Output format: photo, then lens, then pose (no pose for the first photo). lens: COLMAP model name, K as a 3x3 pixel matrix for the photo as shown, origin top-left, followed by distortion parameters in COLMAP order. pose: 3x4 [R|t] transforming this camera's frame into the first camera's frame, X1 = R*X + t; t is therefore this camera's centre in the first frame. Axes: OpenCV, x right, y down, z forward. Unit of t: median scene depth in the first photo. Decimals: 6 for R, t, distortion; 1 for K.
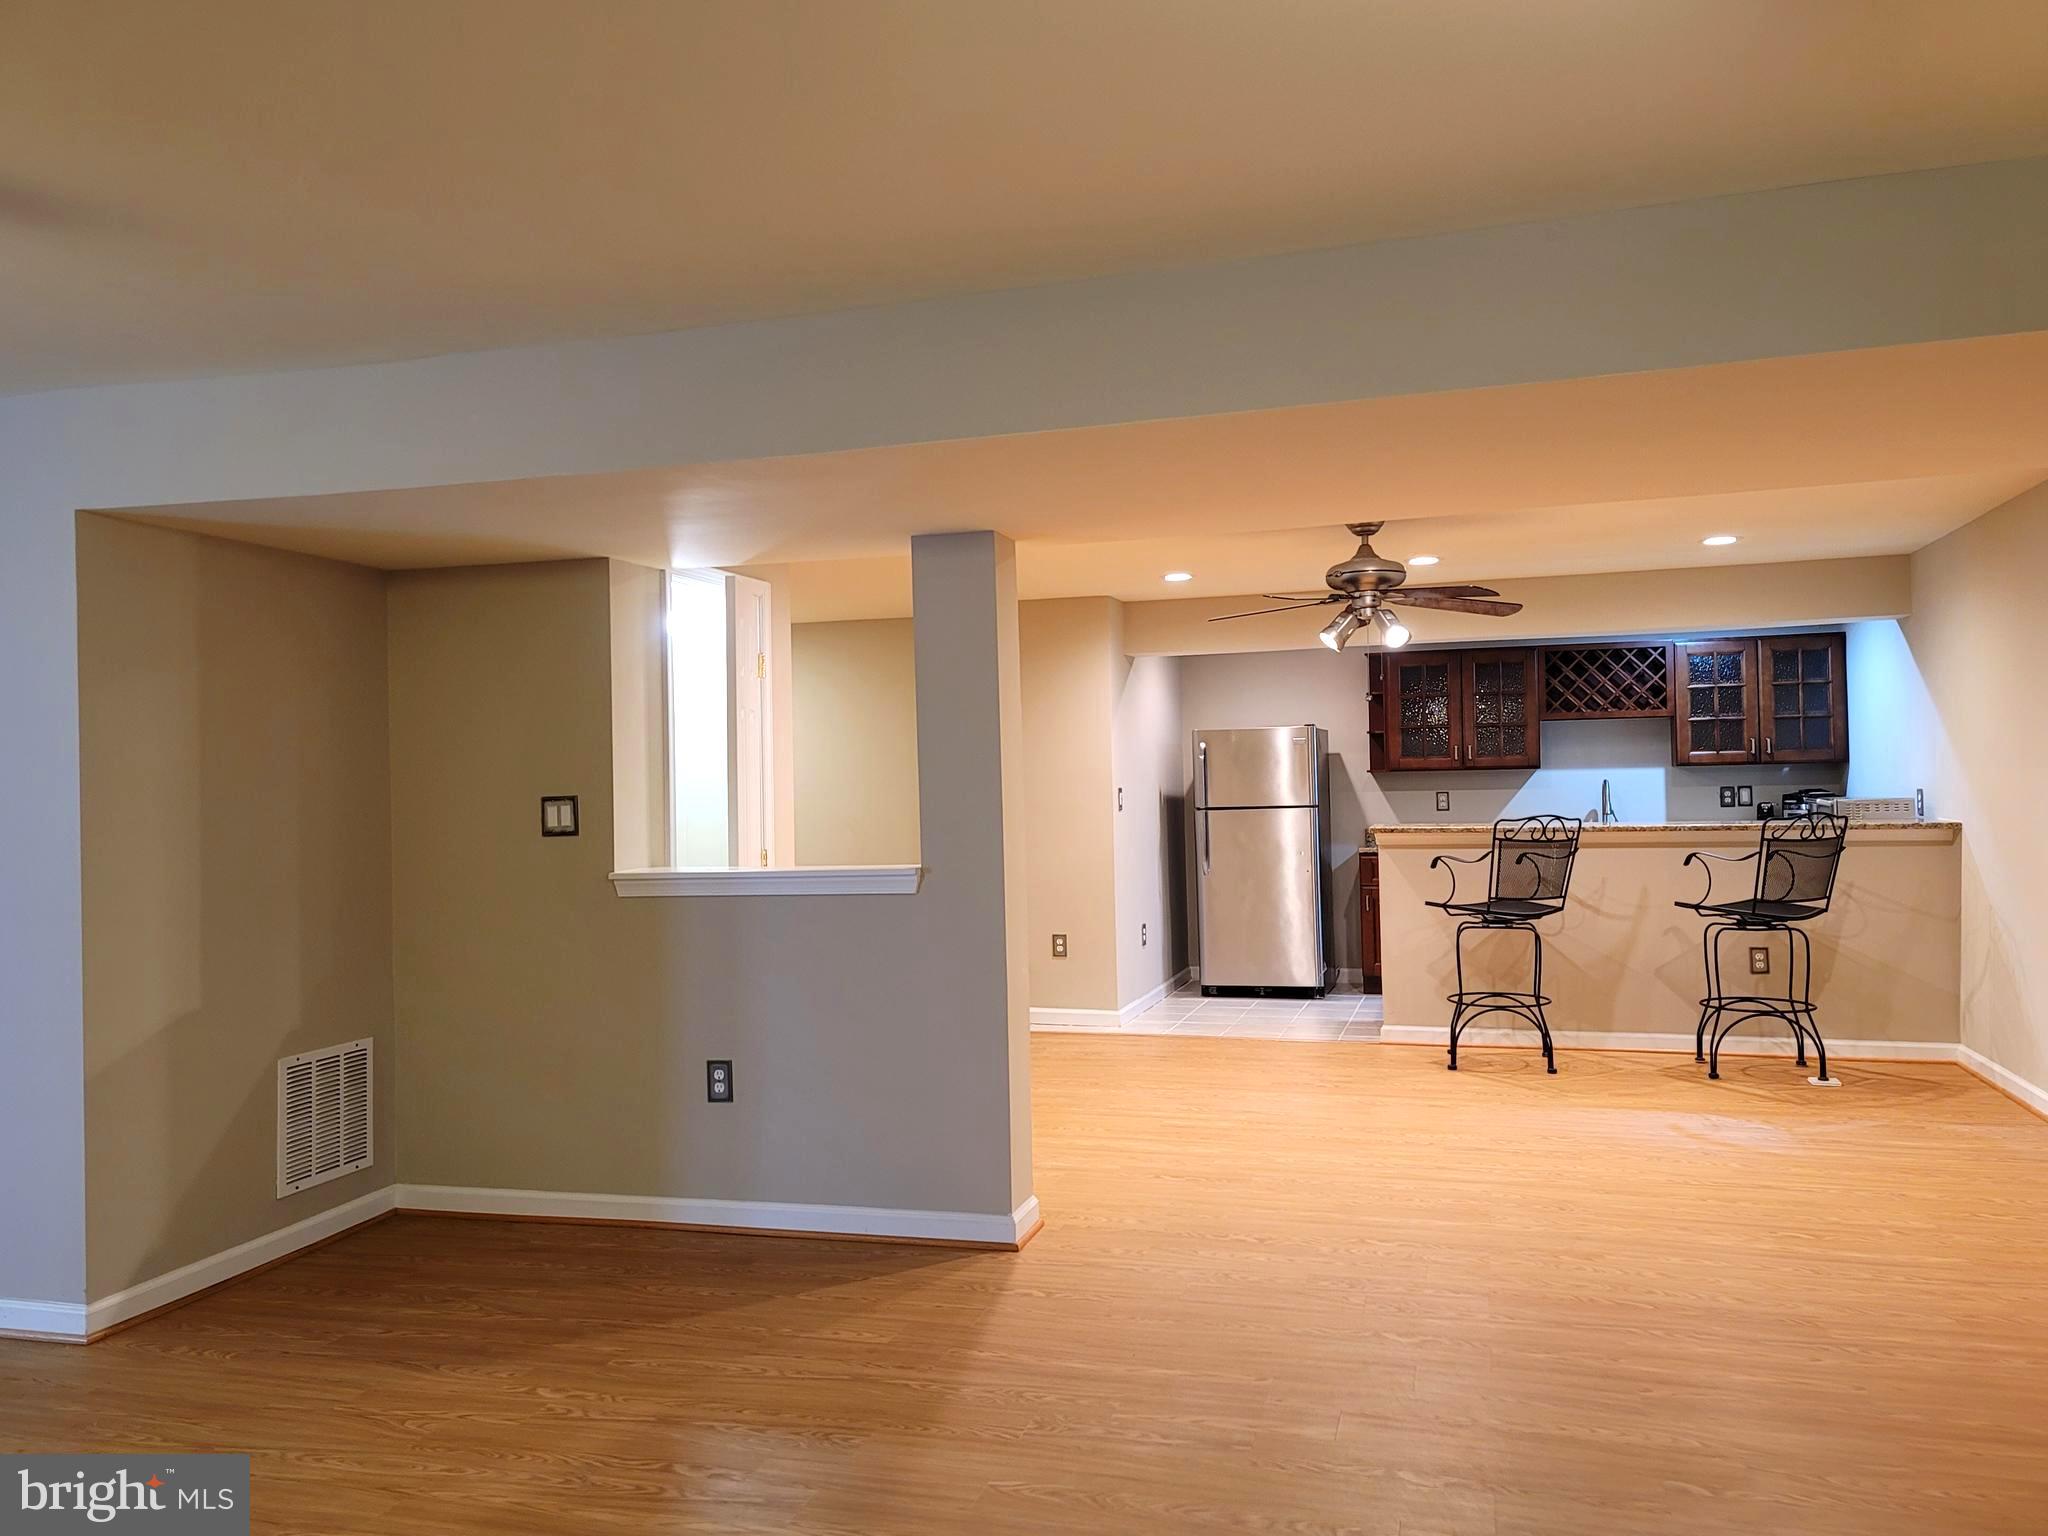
lens RADIAL K [[1577.7, 0, 1024.0], [0, 1577.7, 768.0], [0, 0, 1]] dist [0.073545, -0.076025]
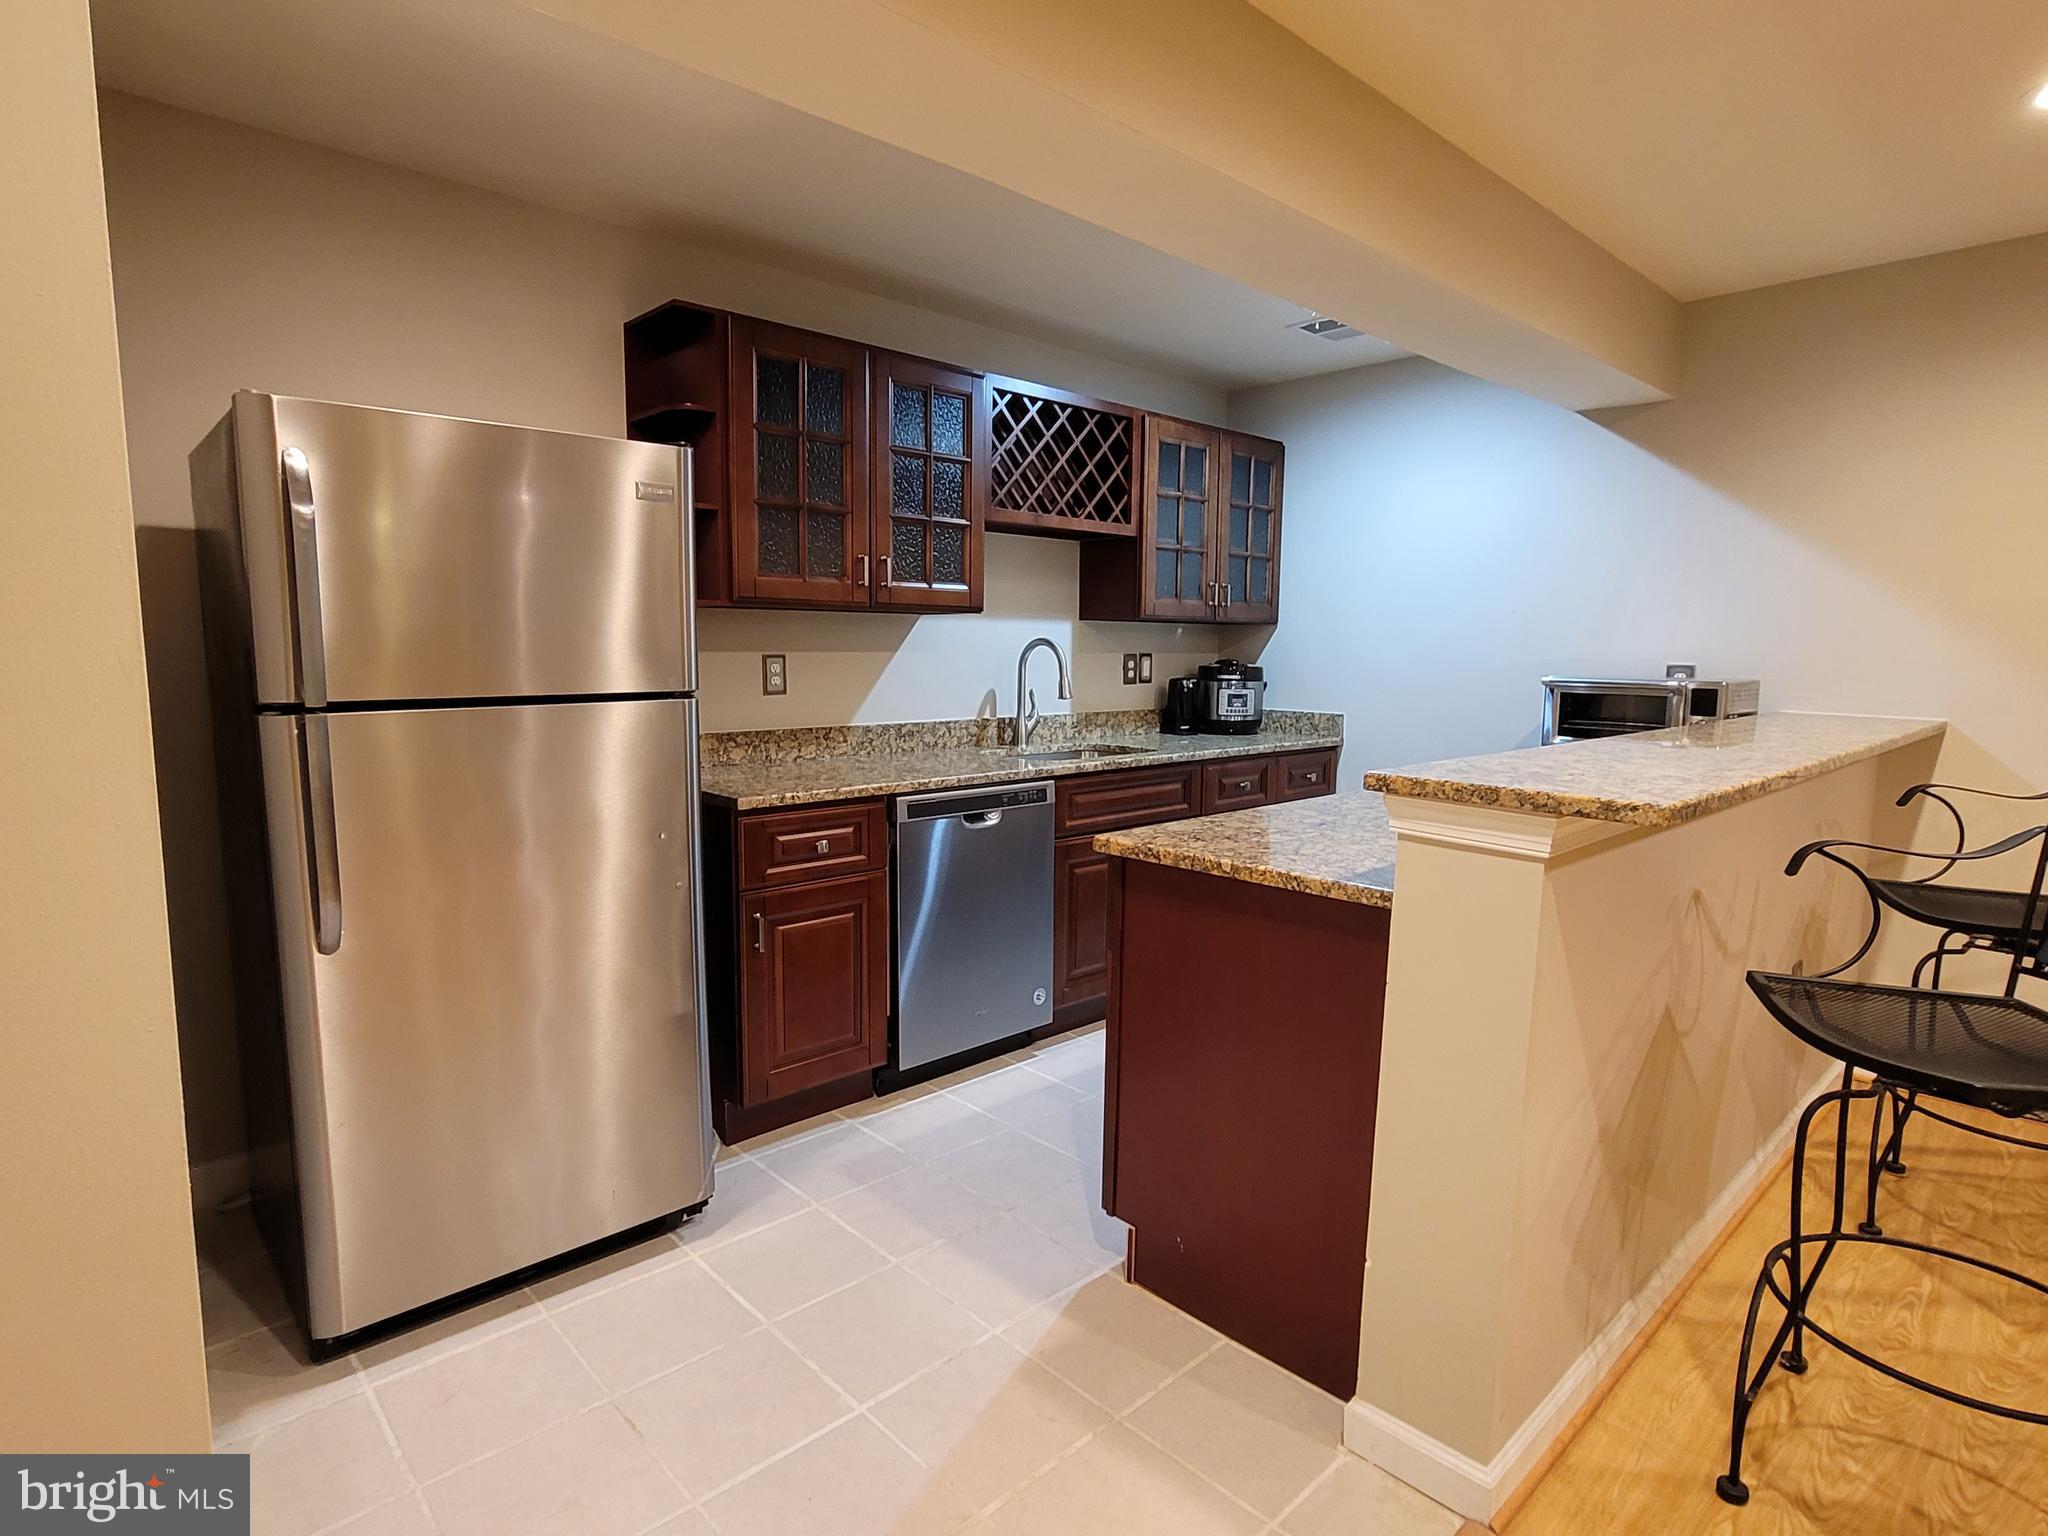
lens RADIAL K [[1063.3, 0, 1024.0], [0, 1063.3, 768.0], [0, 0, 1]] dist [-0.033713, 0.000073]
pose [[0.484827, -0.076042, 0.871298, 0.027074], [-0.026465, 0.994482, 0.101519, 0.017353], [-0.874209, -0.072278, 0.480139, 0.933714]]
